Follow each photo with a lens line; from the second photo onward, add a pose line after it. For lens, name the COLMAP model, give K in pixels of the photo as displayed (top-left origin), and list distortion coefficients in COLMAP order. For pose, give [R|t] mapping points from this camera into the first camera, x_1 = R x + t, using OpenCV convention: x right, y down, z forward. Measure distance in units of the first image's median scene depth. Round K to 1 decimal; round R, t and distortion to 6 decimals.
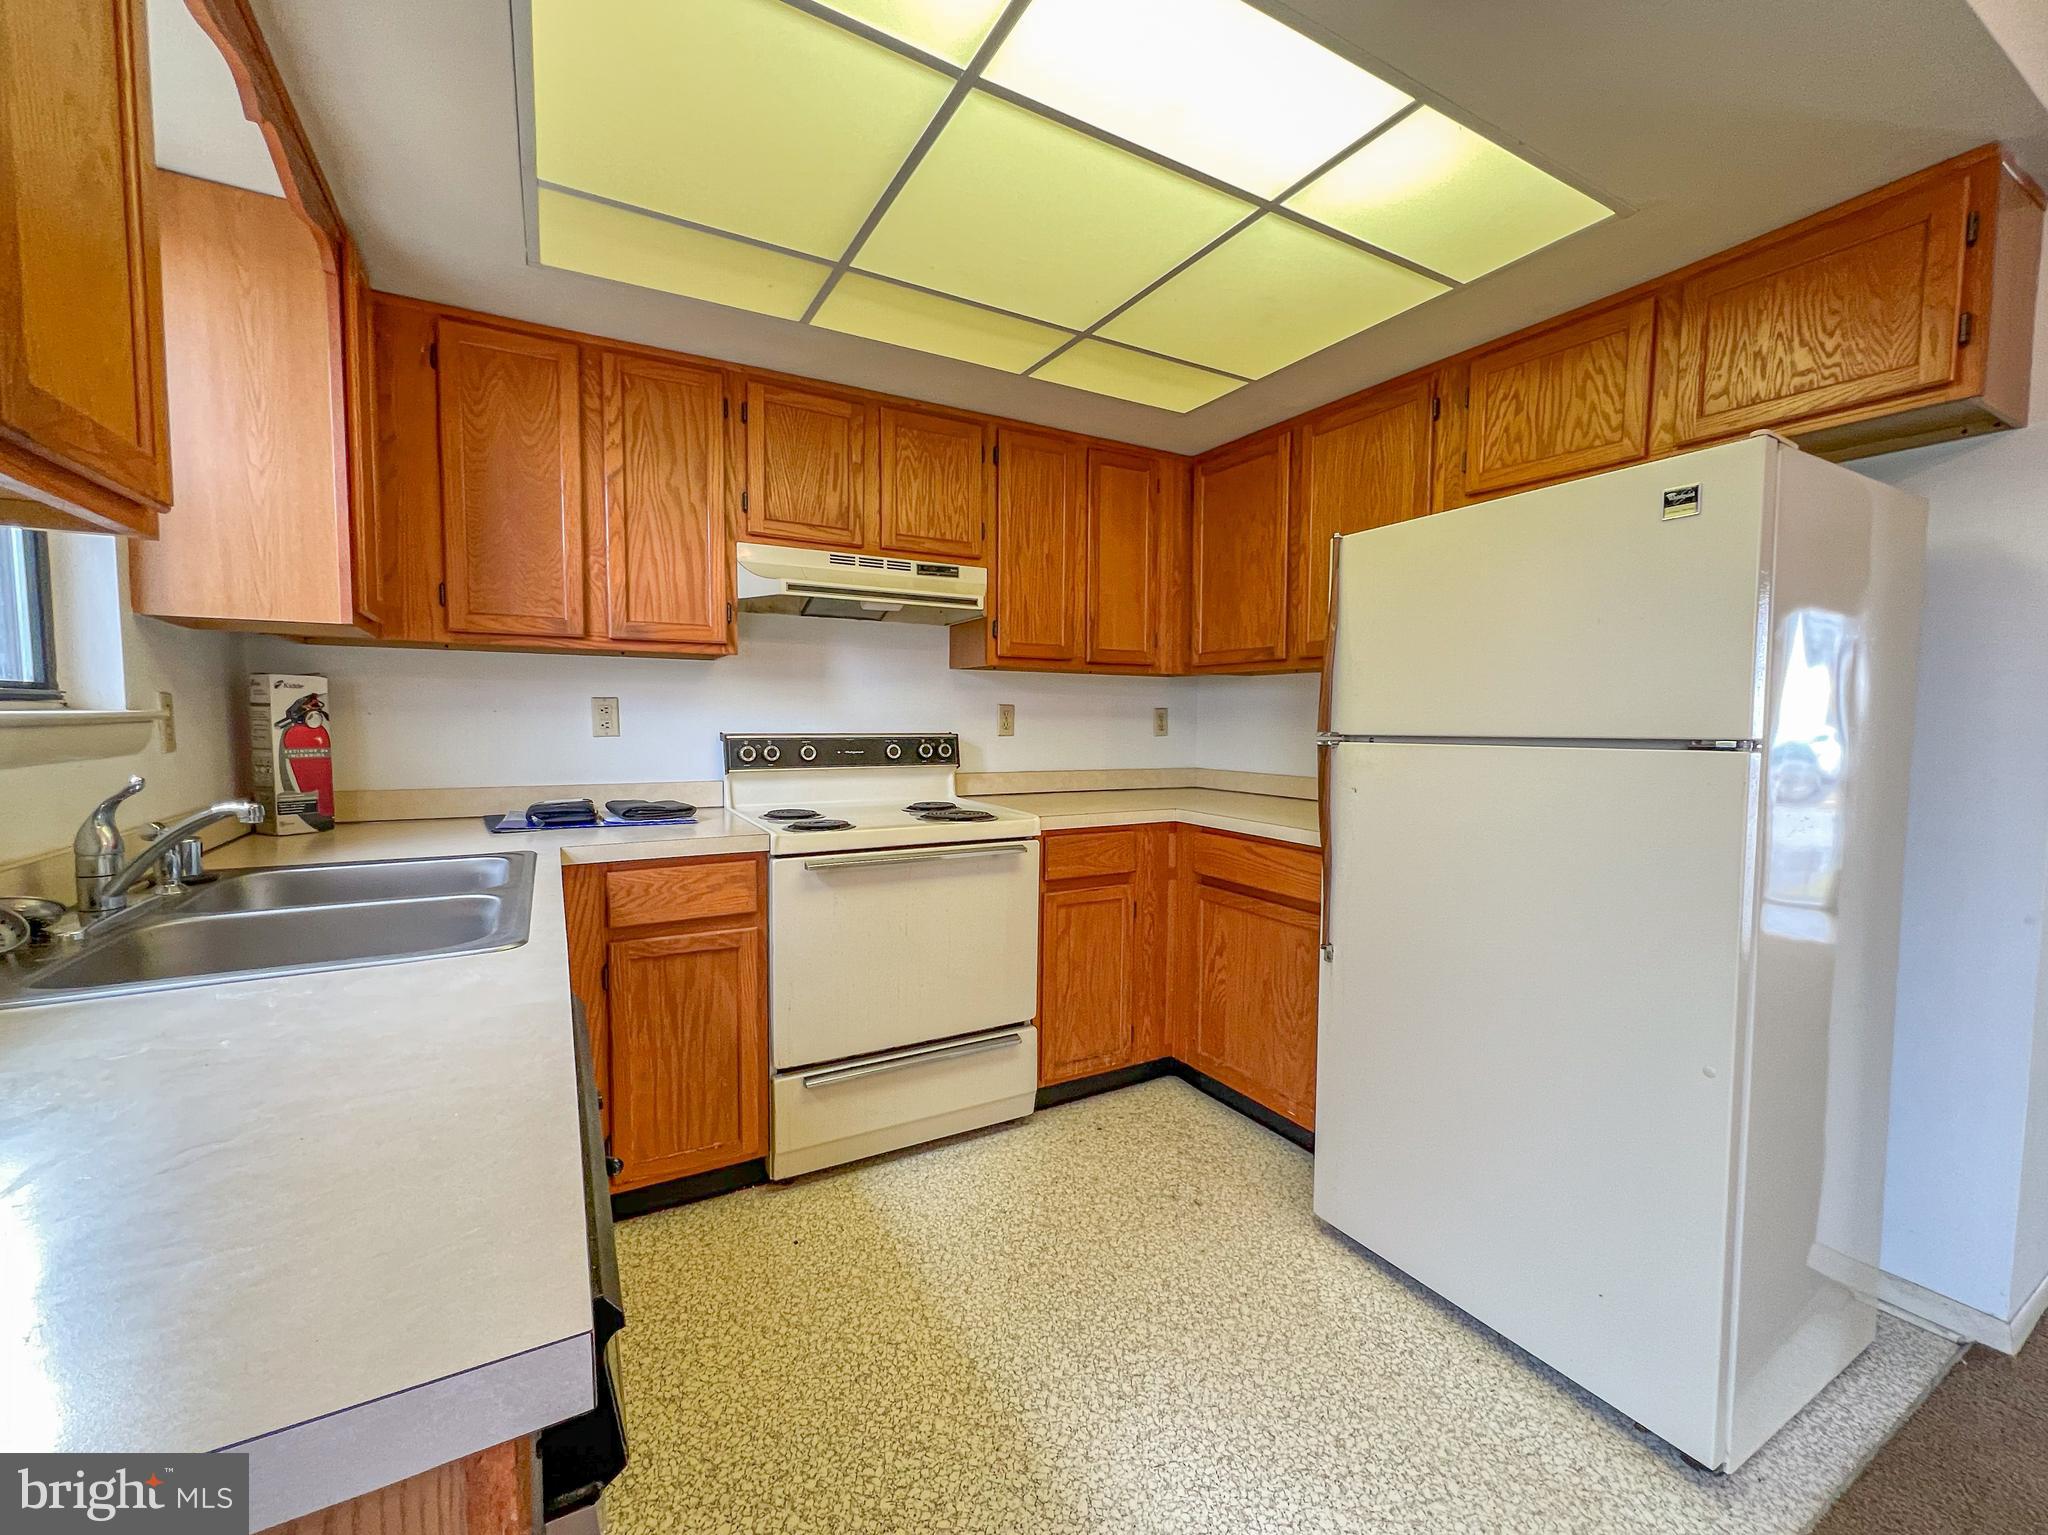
lens RADIAL K [[823.6, 0, 1028.5], [0, 823.6, 767.7], [0, 0, 1]] dist [0.000092, 0.000734]
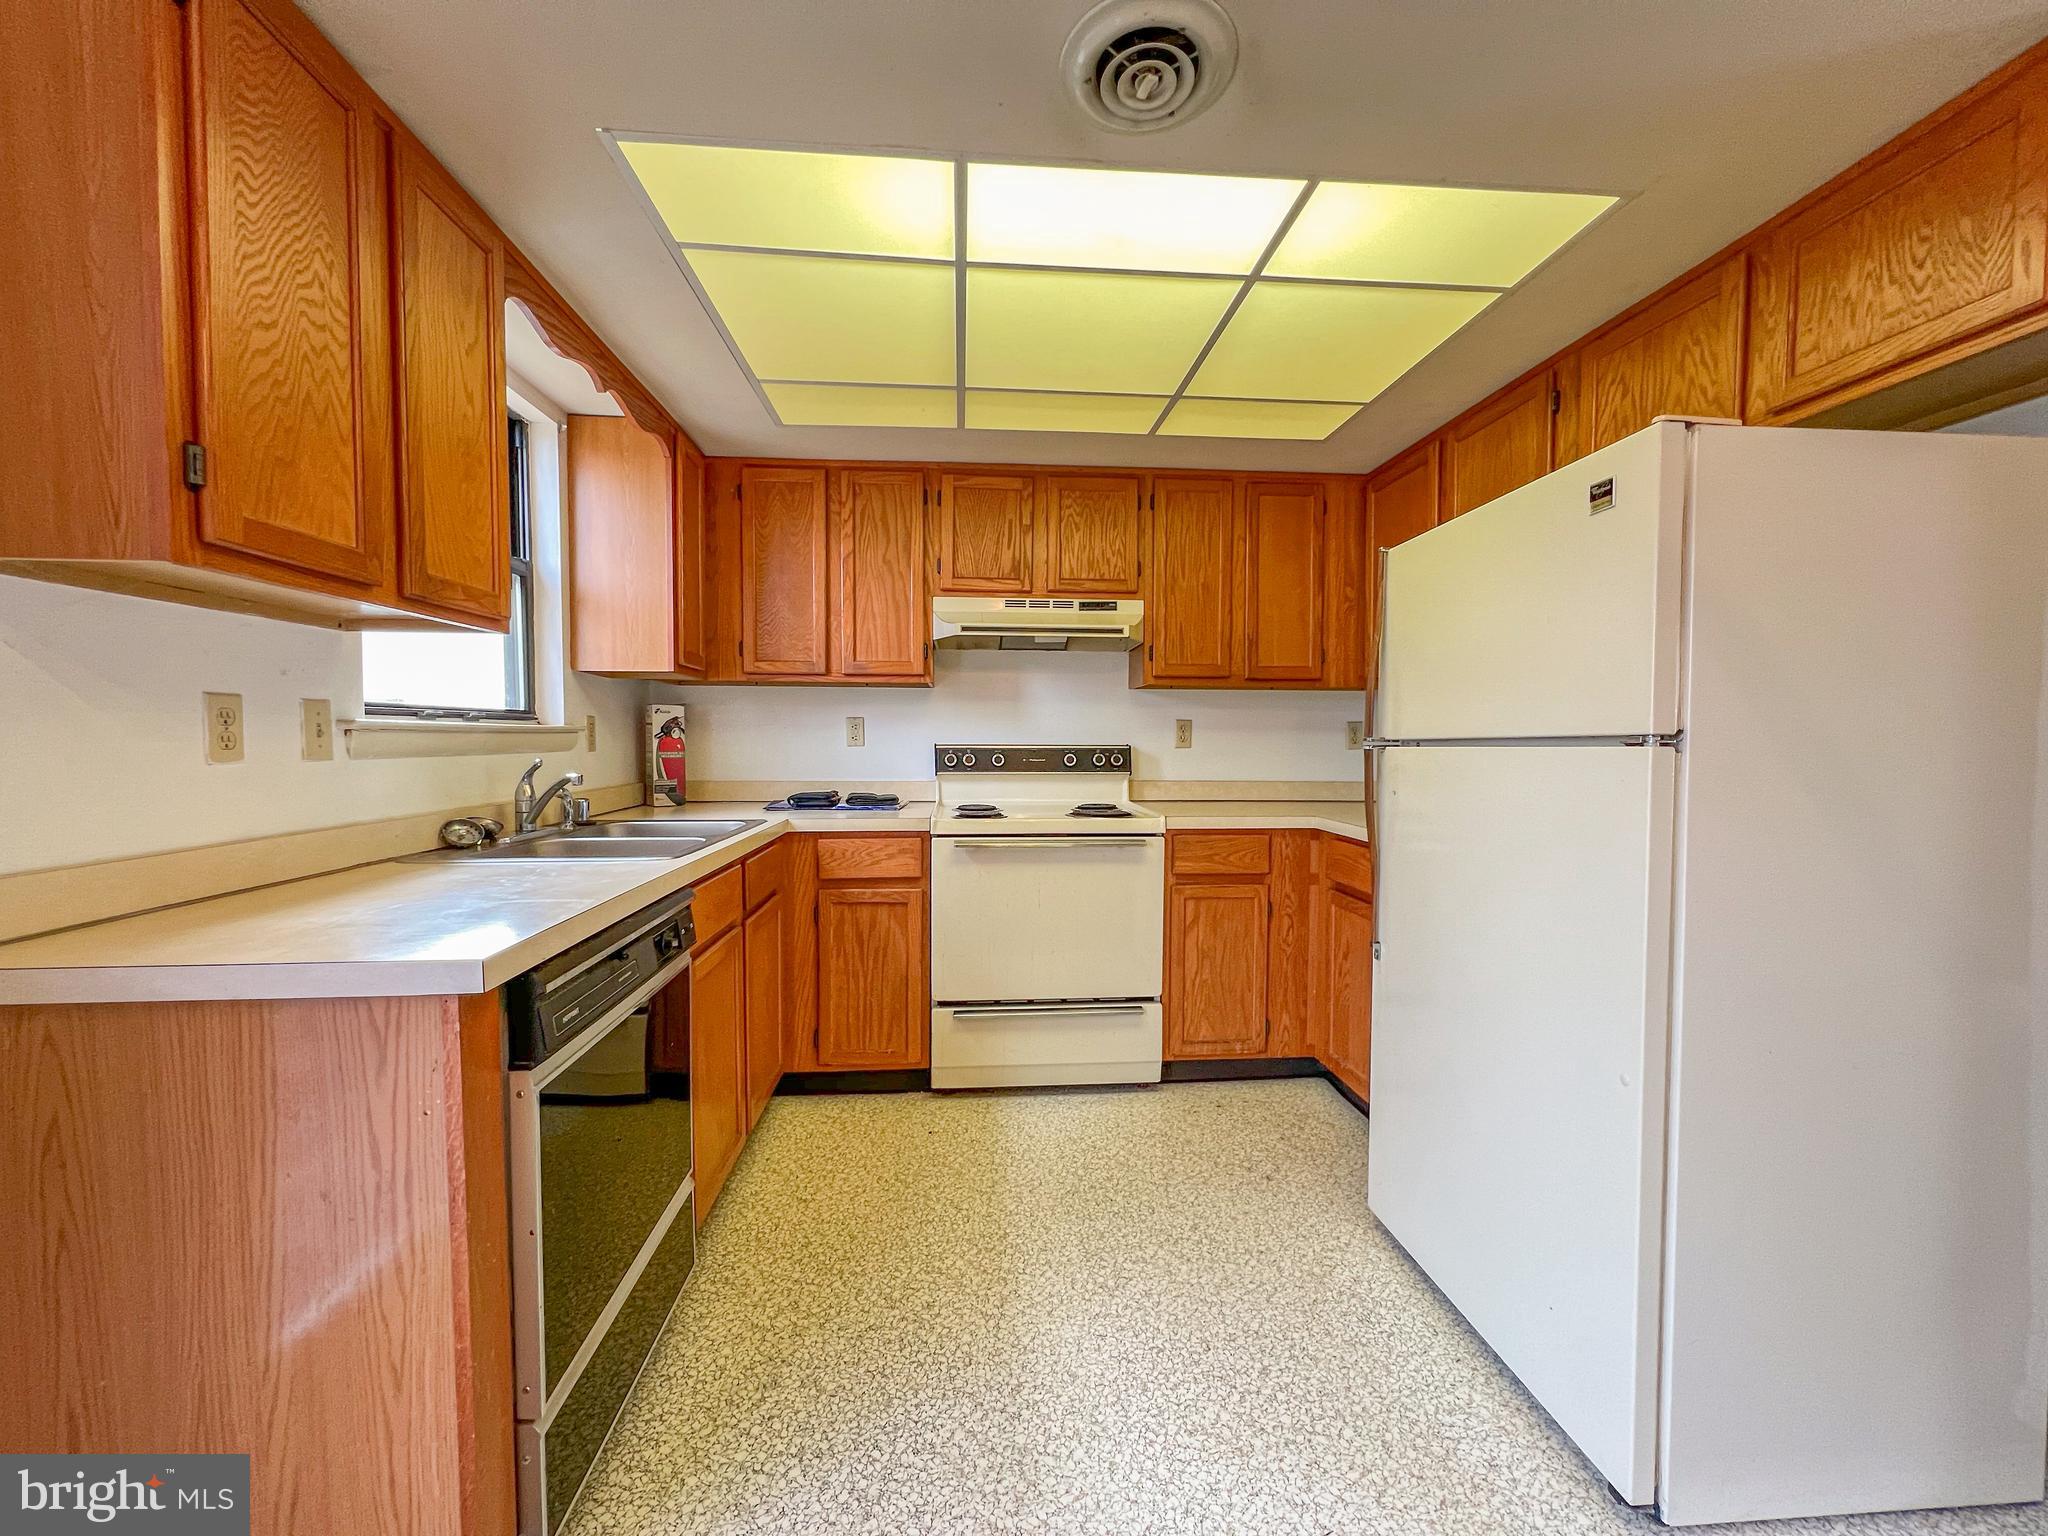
lens RADIAL K [[823.6, 0, 1061.1], [0, 823.6, 769.5], [0, 0, 1]] dist [0.000092, 0.000734]
pose [[0.909675, 0.009892, -0.415203, 0.412469], [-0.021684, 0.999484, -0.023697, 0.029263], [0.414754, 0.030560, 0.909420, -0.105581]]
